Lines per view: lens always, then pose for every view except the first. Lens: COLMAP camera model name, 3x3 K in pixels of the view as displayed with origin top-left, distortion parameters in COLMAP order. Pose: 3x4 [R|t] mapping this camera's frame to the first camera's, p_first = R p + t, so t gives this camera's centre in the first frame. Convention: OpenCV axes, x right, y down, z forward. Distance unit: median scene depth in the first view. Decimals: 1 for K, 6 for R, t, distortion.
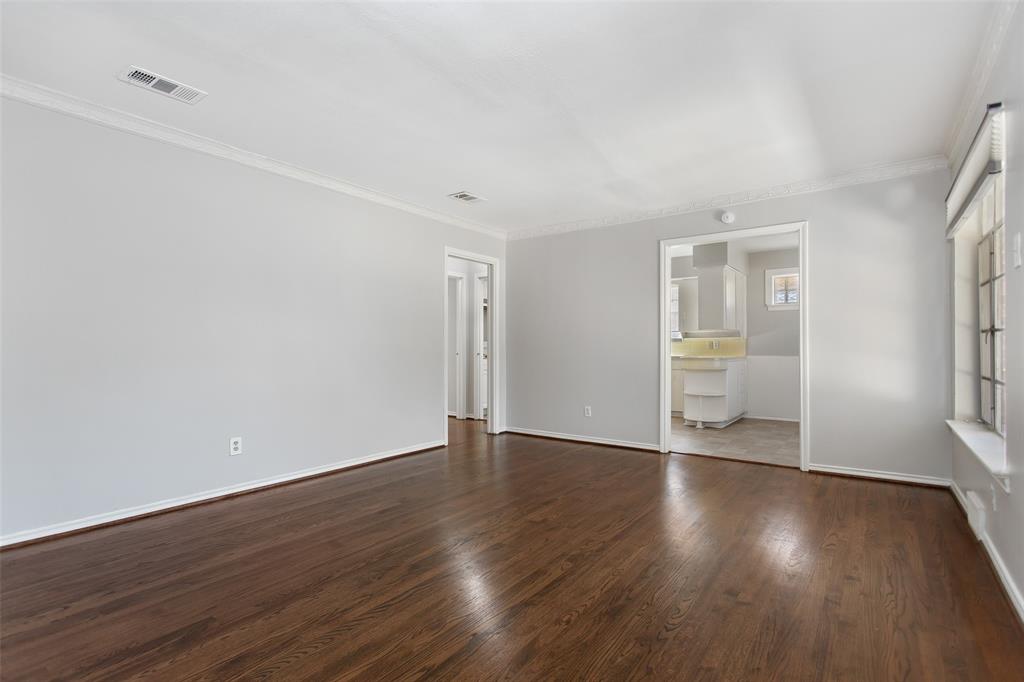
lens RADIAL K [[486.2, 0, 513.6], [0, 486.2, 345.5], [0, 0, 1]] dist [-0.005919, 0.003076]
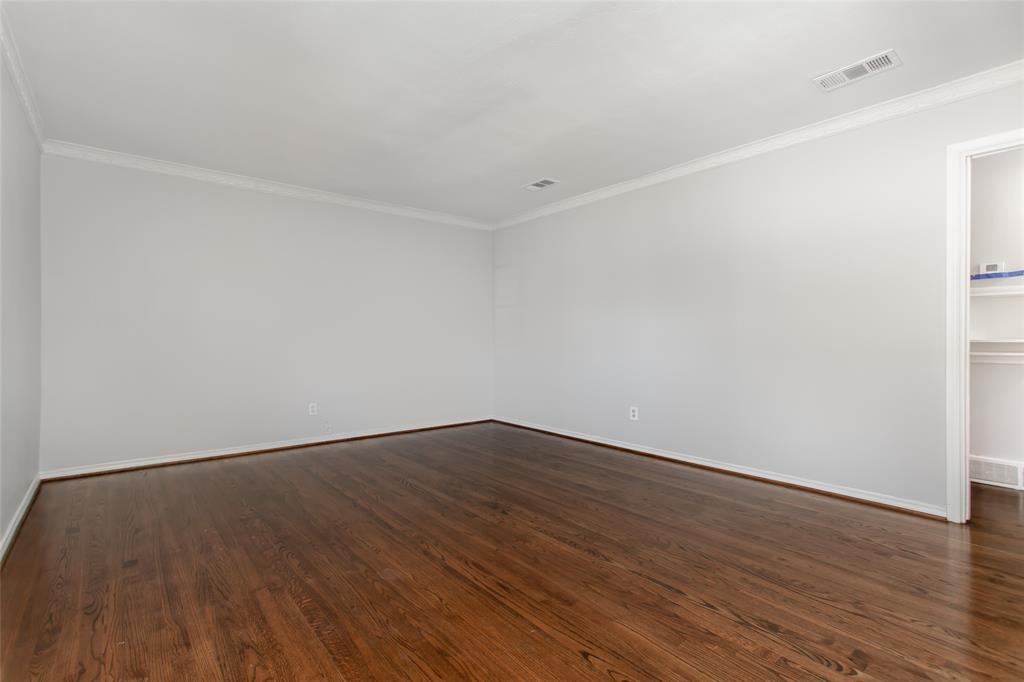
lens RADIAL K [[486.2, 0, 496.6], [0, 486.2, 333.4], [0, 0, 1]] dist [-0.005919, 0.003076]
pose [[-0.258683, -0.005346, -0.965947, 0.852505], [0.000007, 0.999985, -0.005537, 0.006587], [0.965962, -0.001439, -0.258679, 1.123242]]
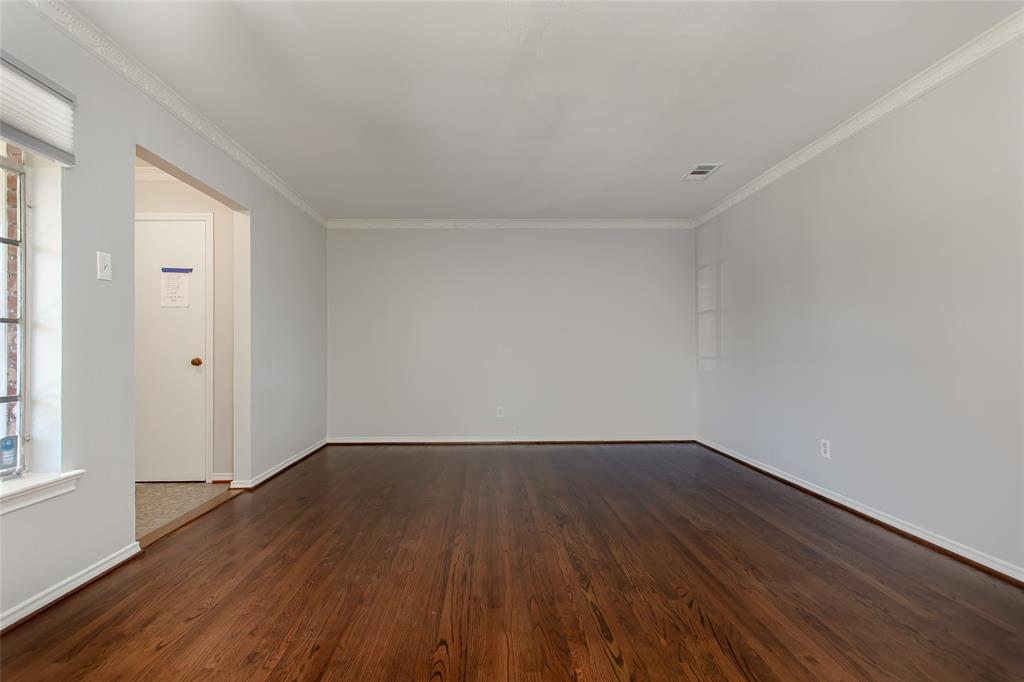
lens RADIAL K [[486.2, 0, 495.8], [0, 486.2, 360.0], [0, 0, 1]] dist [-0.005919, 0.003076]
pose [[-0.792341, 0.016327, -0.609860, 0.614196], [0.004236, 0.999765, 0.021262, 0.005935], [0.610064, 0.014263, -0.792224, 1.561202]]
